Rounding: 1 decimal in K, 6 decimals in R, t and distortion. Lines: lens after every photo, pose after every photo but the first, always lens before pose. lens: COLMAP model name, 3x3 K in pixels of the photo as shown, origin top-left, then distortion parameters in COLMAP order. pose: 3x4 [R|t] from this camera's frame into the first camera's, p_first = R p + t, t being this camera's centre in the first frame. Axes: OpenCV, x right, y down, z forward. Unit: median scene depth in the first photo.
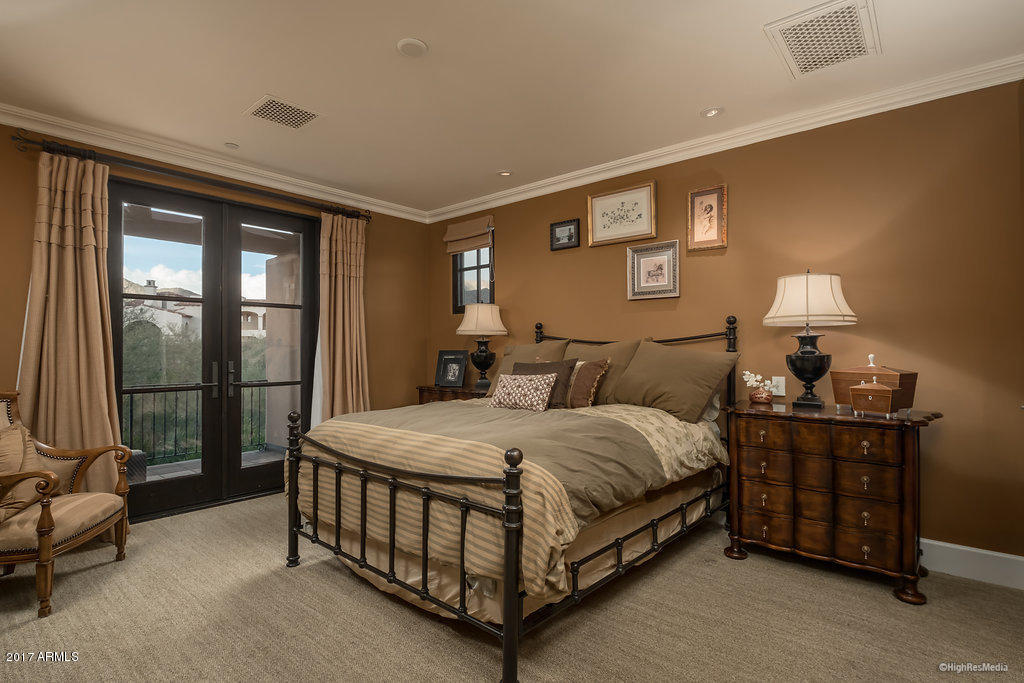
lens RADIAL K [[523.5, 0, 512.0], [0, 523.5, 341.5], [0, 0, 1]] dist [-0.000576, -0.000039]
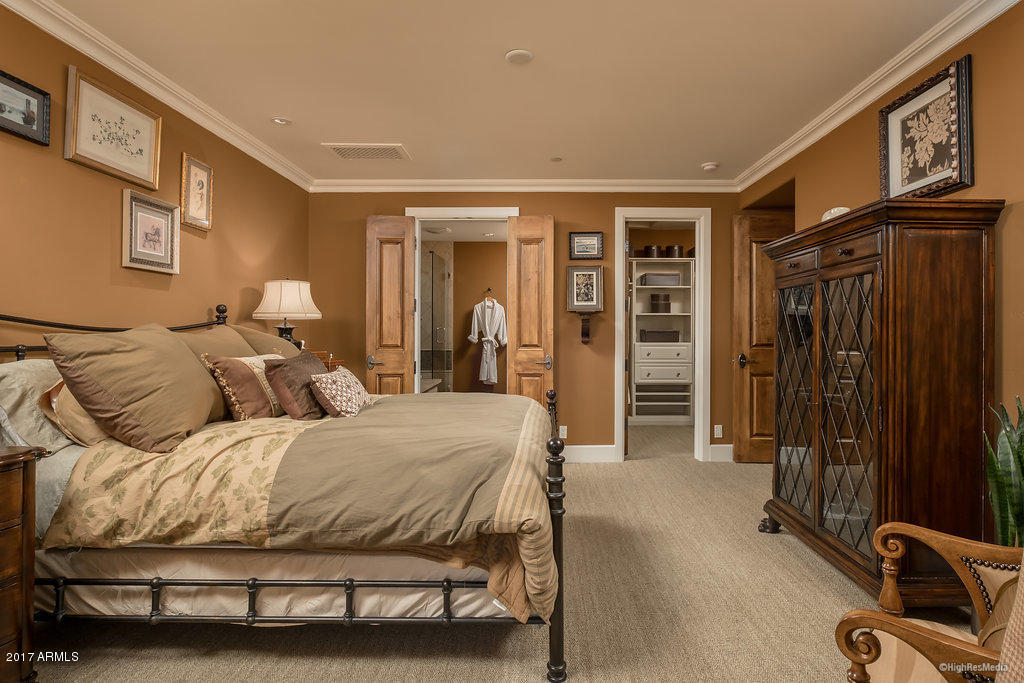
lens RADIAL K [[552.0, 0, 512.0], [0, 552.0, 341.5], [0, 0, 1]] dist [-0.000190, -0.000062]
pose [[-0.611632, -0.010629, 0.791071, -0.663608], [-0.010460, 0.999931, 0.005348, 0.008275], [-0.791073, -0.005004, -0.611701, 1.067134]]
